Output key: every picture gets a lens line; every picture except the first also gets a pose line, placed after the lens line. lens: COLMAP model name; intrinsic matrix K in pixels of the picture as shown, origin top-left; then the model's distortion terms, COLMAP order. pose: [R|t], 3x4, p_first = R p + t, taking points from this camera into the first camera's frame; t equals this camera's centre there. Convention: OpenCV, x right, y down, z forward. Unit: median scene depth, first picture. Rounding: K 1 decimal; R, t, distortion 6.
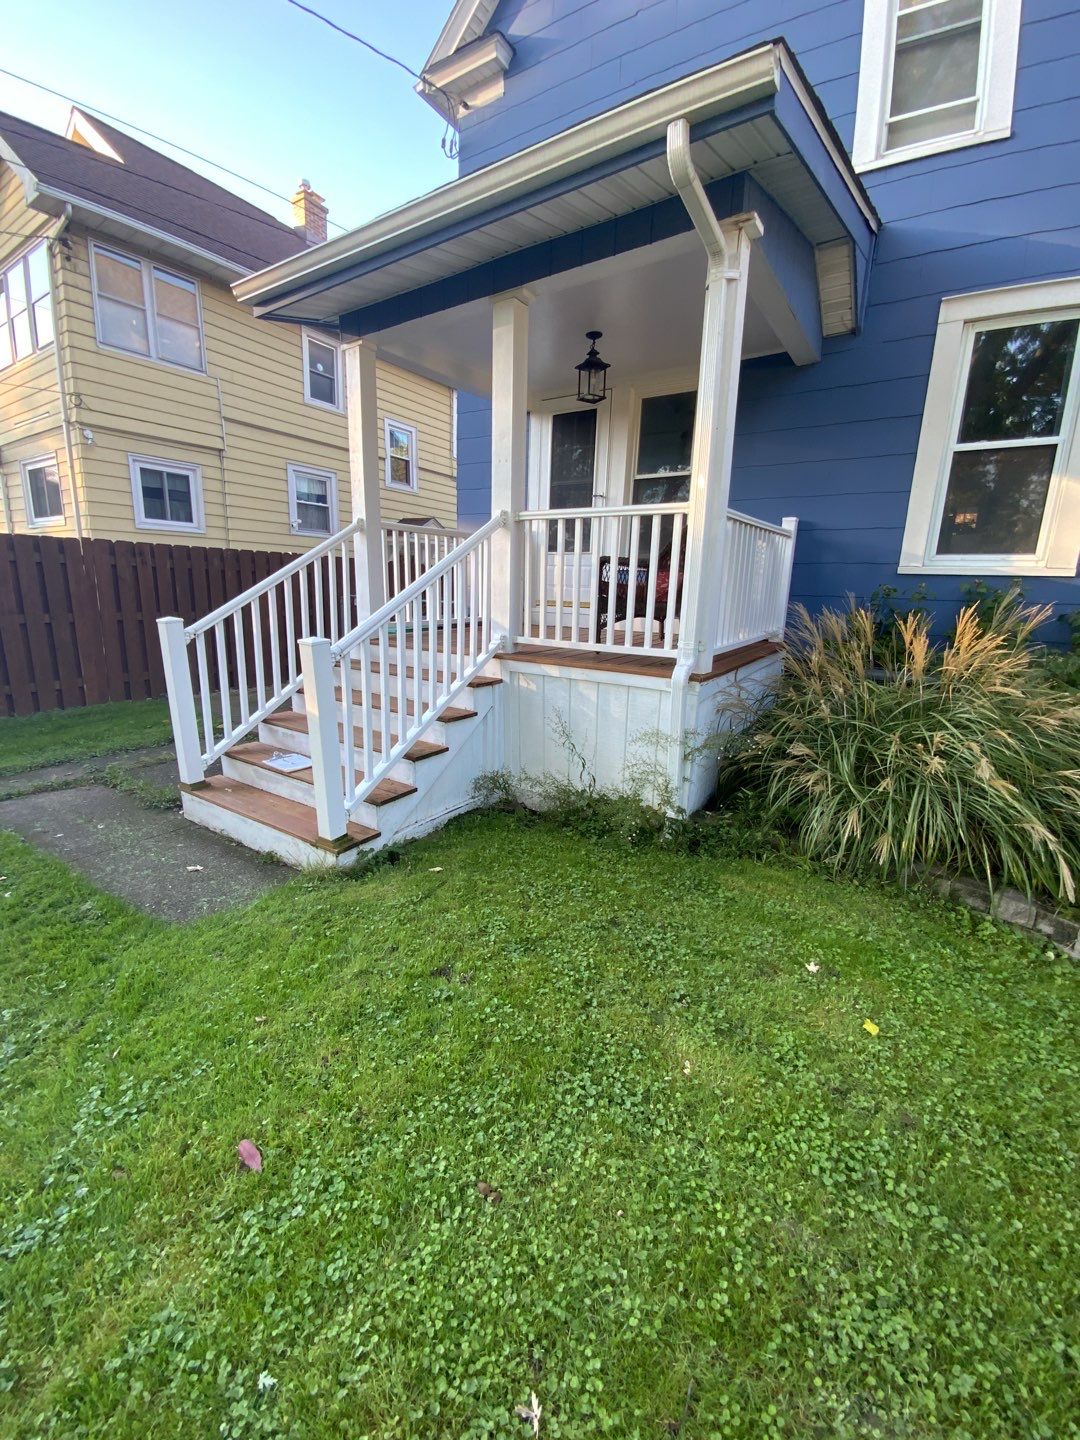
lens RADIAL K [[582.6, 0, 534.4], [0, 582.6, 721.7], [0, 0, 1]] dist [0.018856, -0.017552]
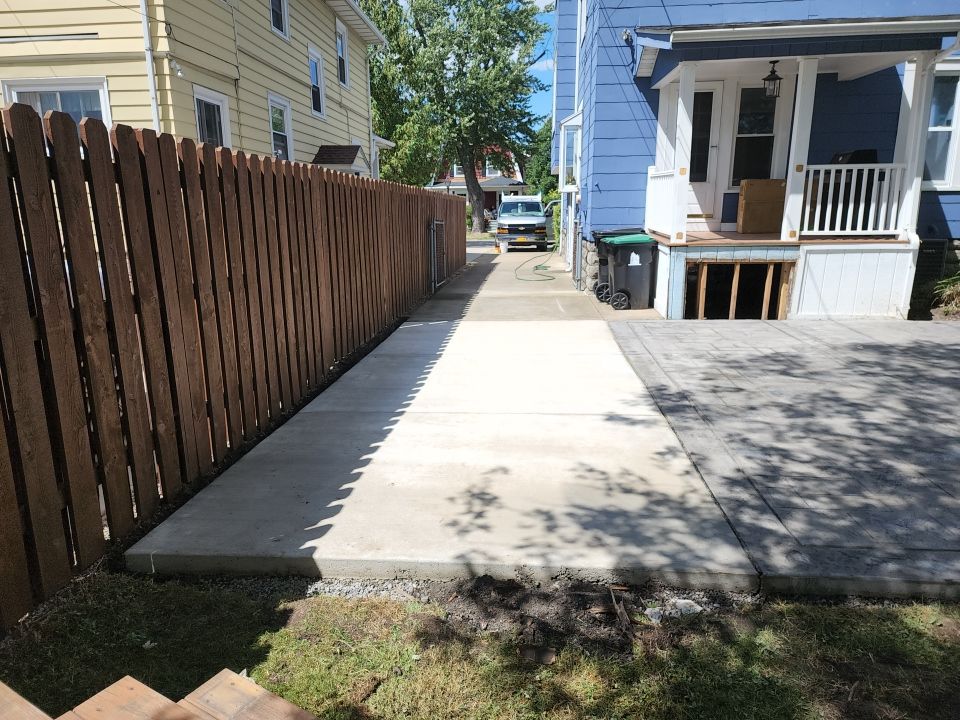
lens RADIAL K [[643.8, 0, 471.8], [0, 643.8, 359.9], [0, 0, 1]] dist [0.063128, -0.054816]
pose [[0.880851, -0.141698, 0.451690, -1.414078], [0.139338, 0.989489, 0.038683, 0.023242], [-0.452423, 0.028864, 0.891336, -0.264162]]
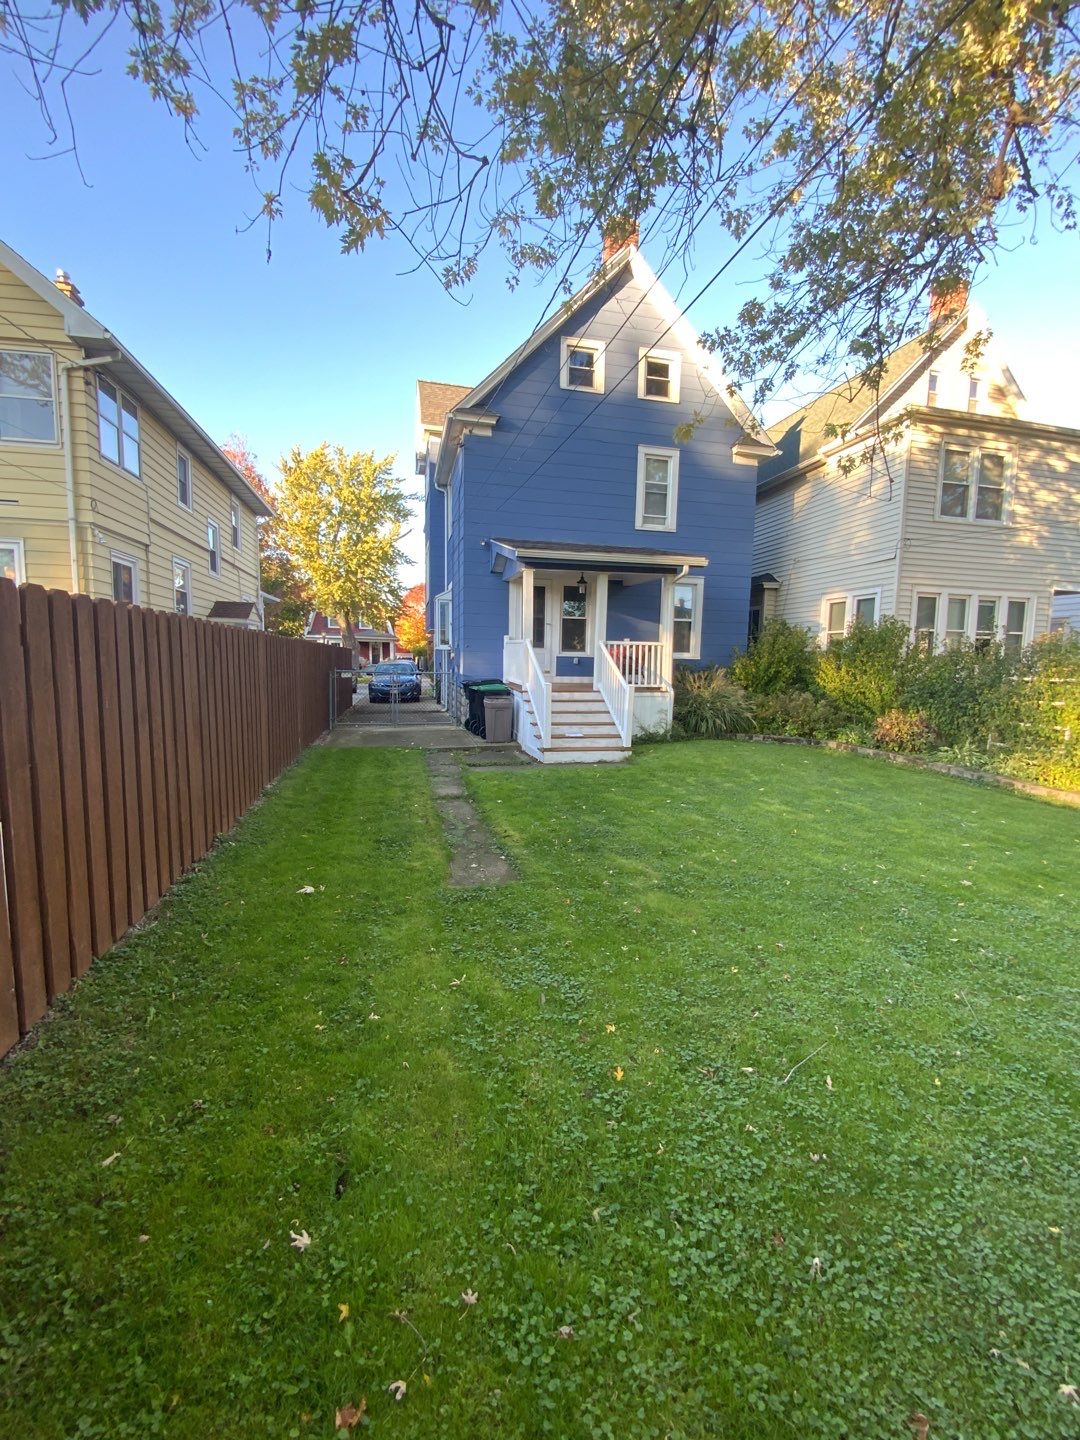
lens RADIAL K [[598.3, 0, 546.0], [0, 598.3, 726.1], [0, 0, 1]] dist [0.001392, -0.008715]
pose [[0.677595, -0.094554, 0.729331, -1.662457], [0.166454, 0.985683, -0.026857, 0.056180], [-0.716350, 0.139599, 0.683634, -0.504296]]
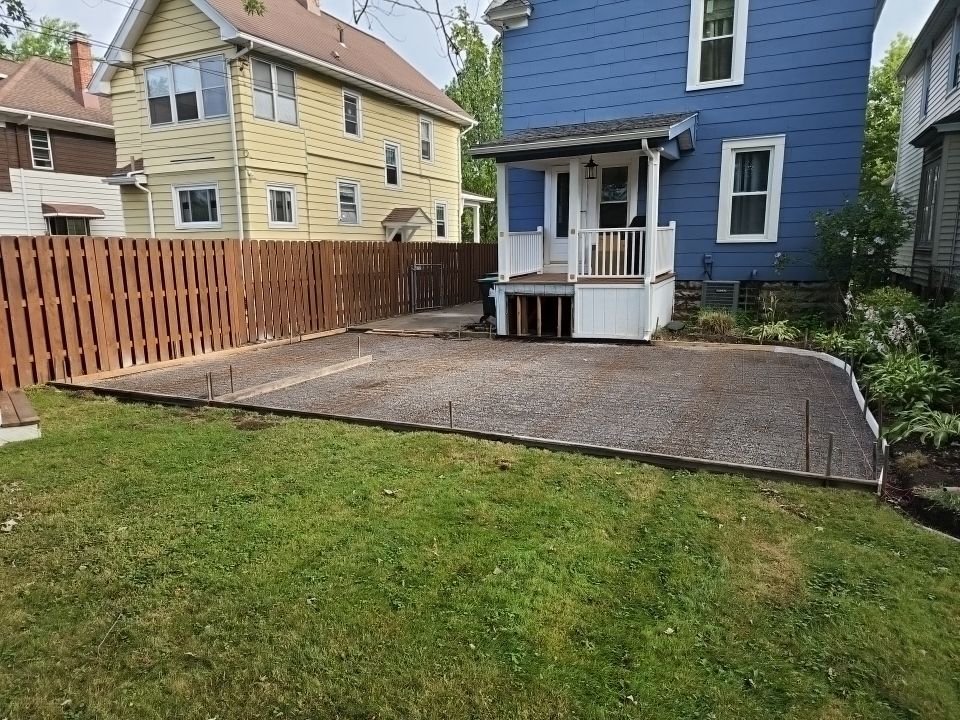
lens RADIAL K [[643.8, 0, 471.8], [0, 643.8, 359.9], [0, 0, 1]] dist [0.063128, -0.054816]
pose [[0.990466, -0.063446, 0.122275, -0.649210], [0.070151, 0.996214, -0.051337, 0.256606], [-0.118555, 0.059426, 0.991168, -1.319634]]
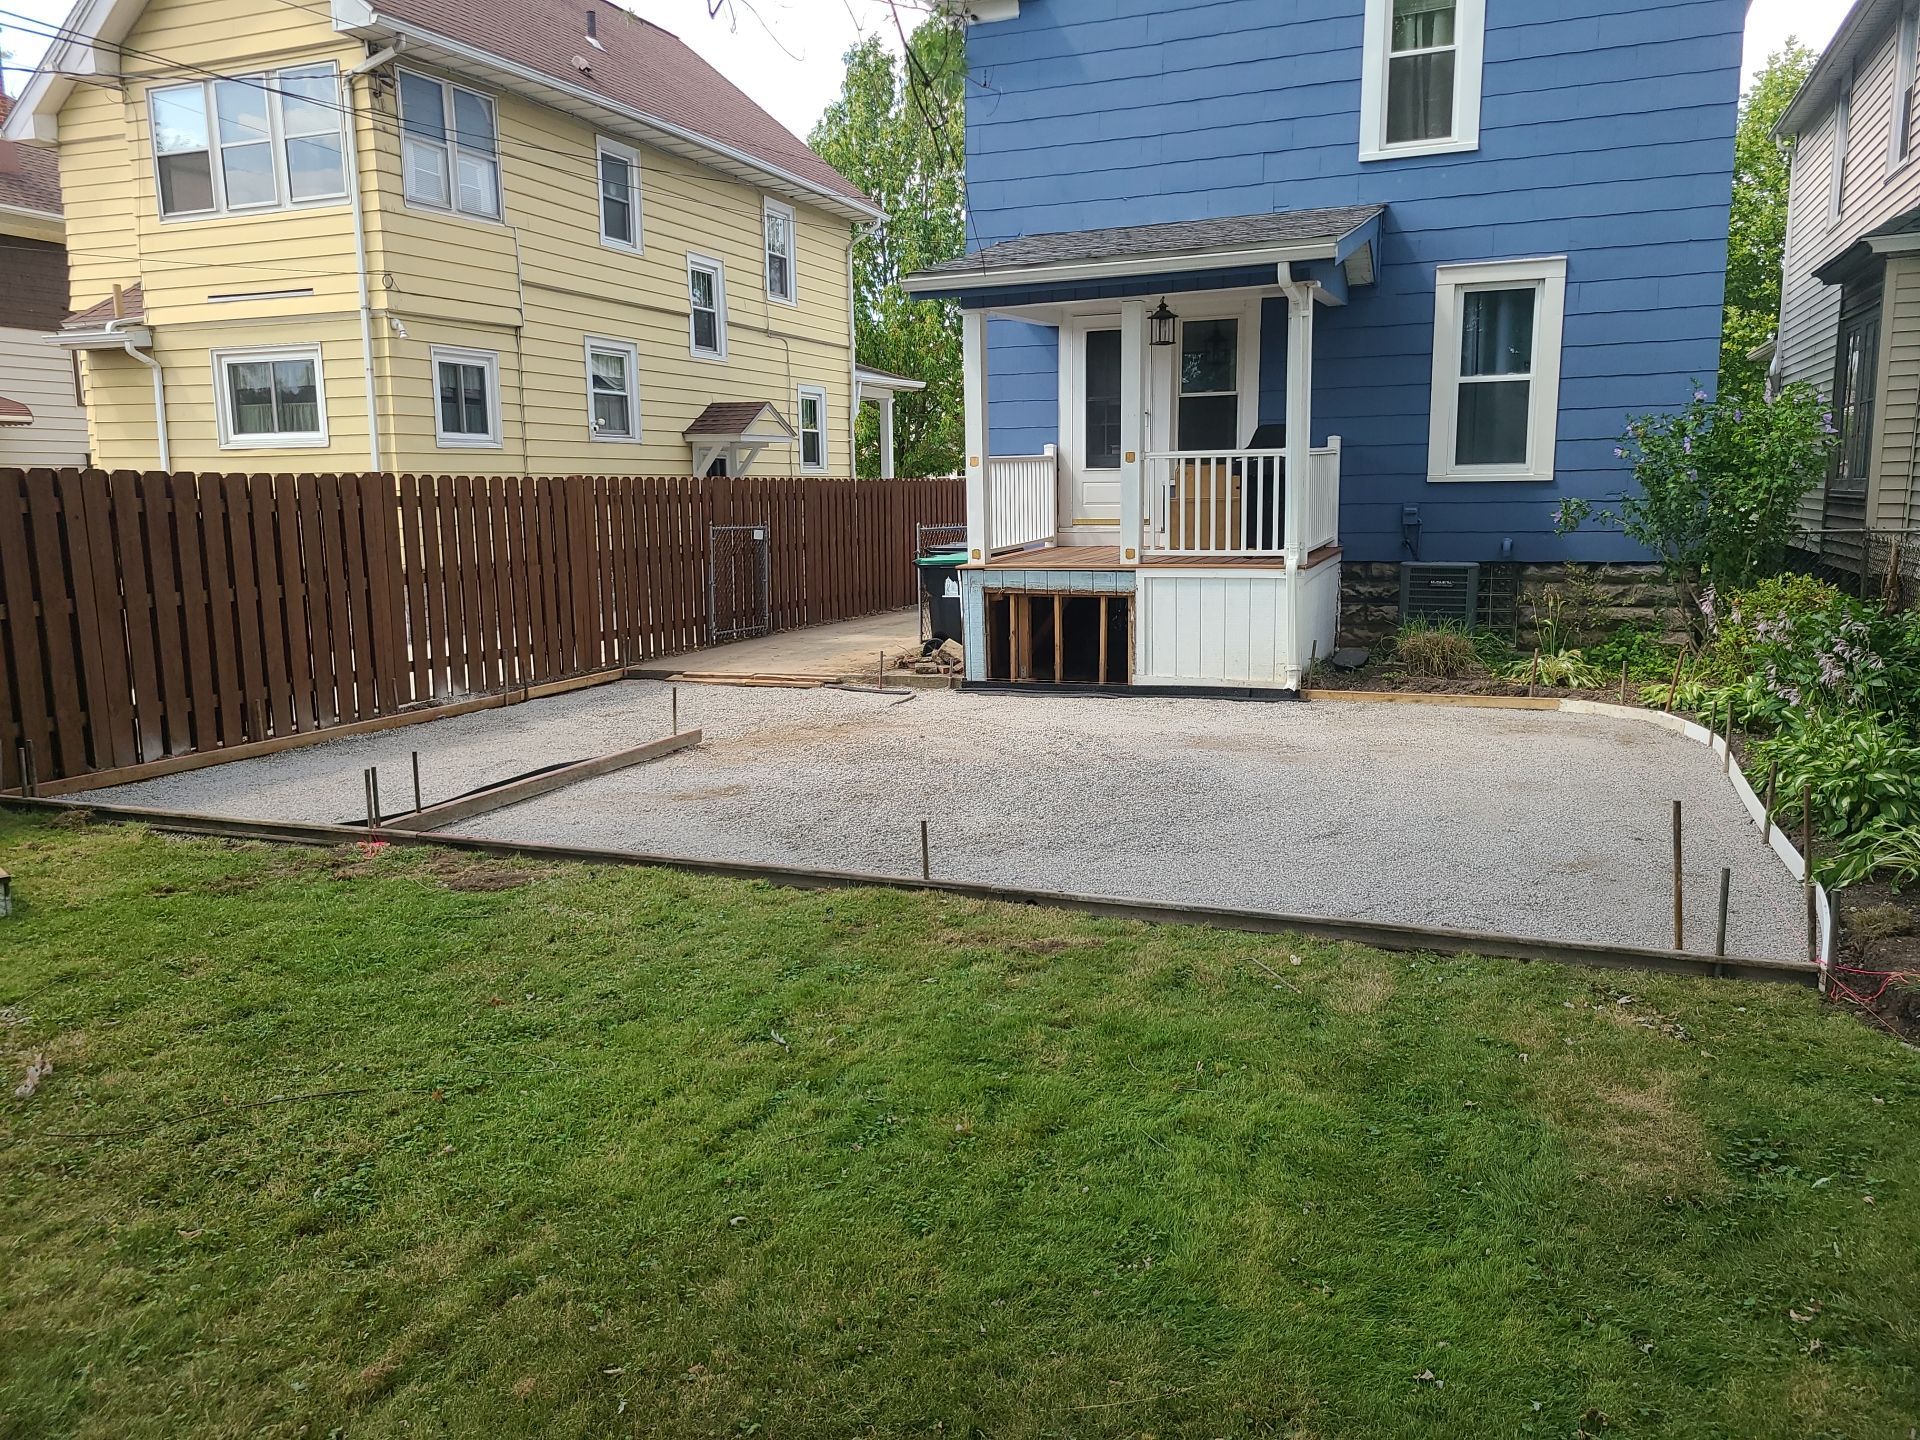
lens RADIAL K [[1452.6, 0, 951.4], [0, 1452.6, 712.7], [0, 0, 1]] dist [0.032979, -0.005397]
pose [[0.979219, -0.071243, 0.189881, -0.747102], [0.085106, 0.994192, -0.065873, 0.260576], [-0.184085, 0.080665, 0.979595, -1.367587]]
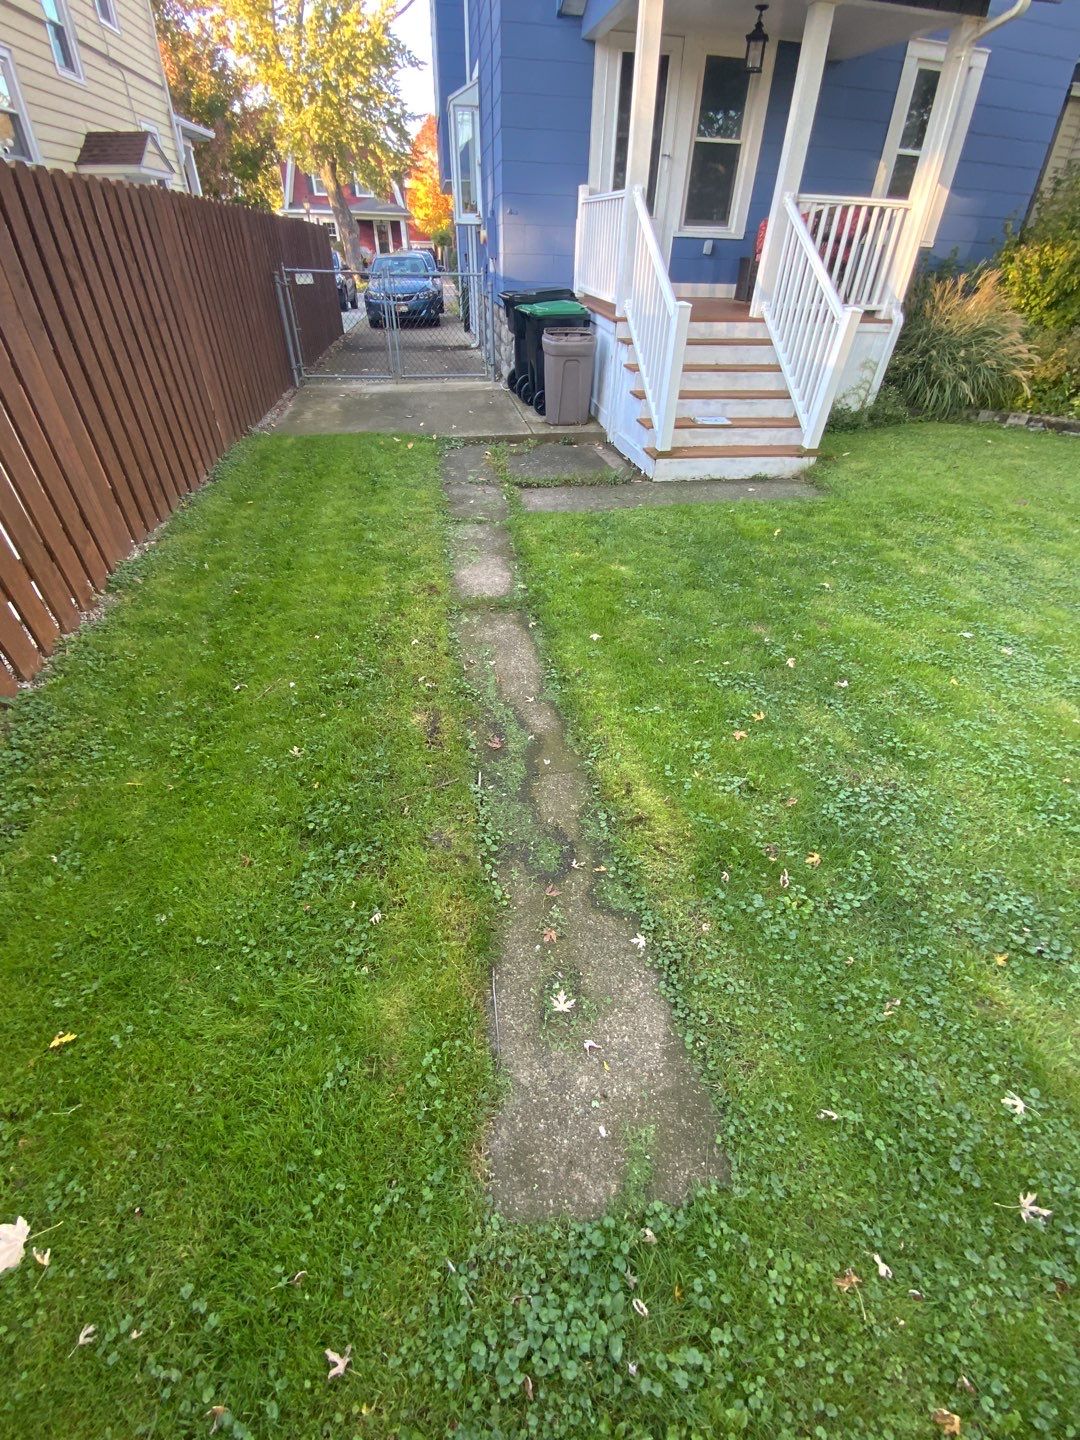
lens RADIAL K [[582.6, 0, 534.4], [0, 582.6, 721.7], [0, 0, 1]] dist [0.018856, -0.017552]
pose [[0.741269, -0.431412, 0.514202, -1.202557], [0.154880, 0.855349, 0.494358, -0.048337], [-0.653094, -0.286813, 0.700861, 0.057793]]
